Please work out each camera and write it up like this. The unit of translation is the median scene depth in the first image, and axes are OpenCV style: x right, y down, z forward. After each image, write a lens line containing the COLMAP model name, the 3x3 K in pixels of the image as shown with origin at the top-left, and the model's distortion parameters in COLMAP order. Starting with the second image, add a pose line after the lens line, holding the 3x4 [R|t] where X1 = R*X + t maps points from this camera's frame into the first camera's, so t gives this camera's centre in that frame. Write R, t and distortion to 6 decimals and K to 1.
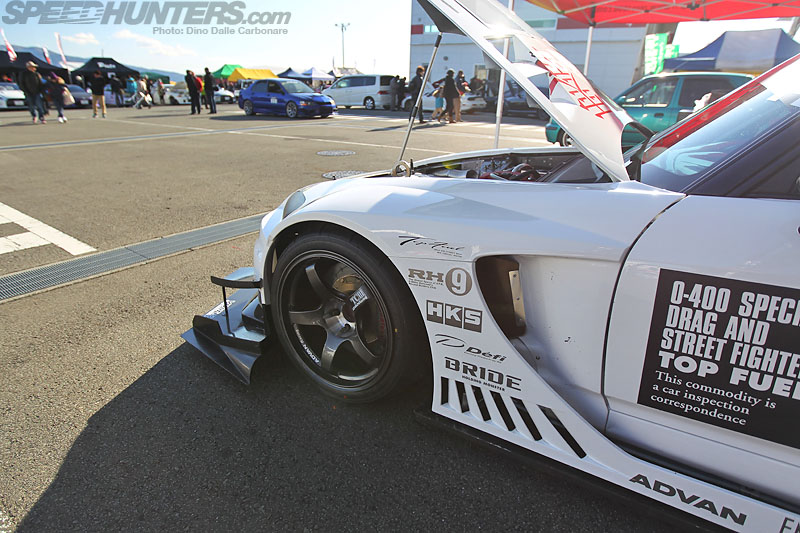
lens RADIAL K [[455.6, 0, 400.0], [0, 455.6, 266.5], [0, 0, 1]] dist [-0.036299, 0.002741]
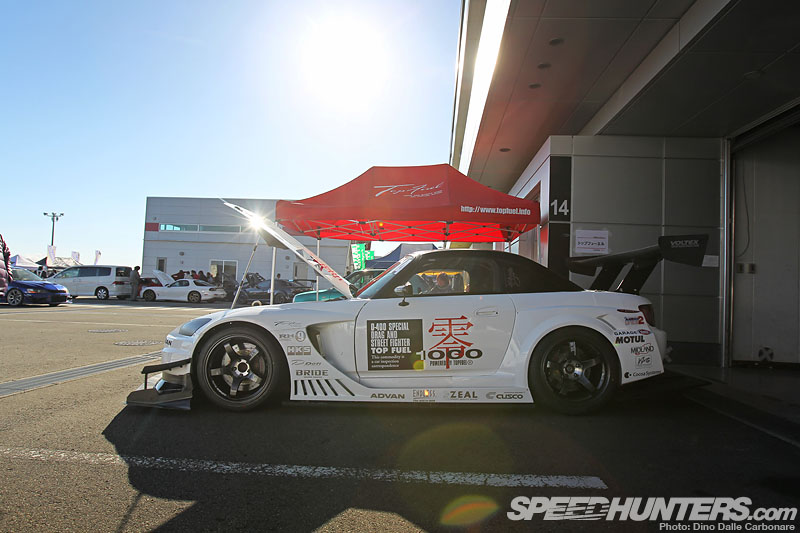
lens RADIAL K [[455.6, 0, 400.0], [0, 455.6, 266.5], [0, 0, 1]] dist [-0.036299, 0.002741]
pose [[0.845721, 0.035661, 0.532432, -0.697950], [0.180964, 0.919472, -0.349031, 0.599281], [-0.502004, 0.391534, 0.771164, -1.285624]]
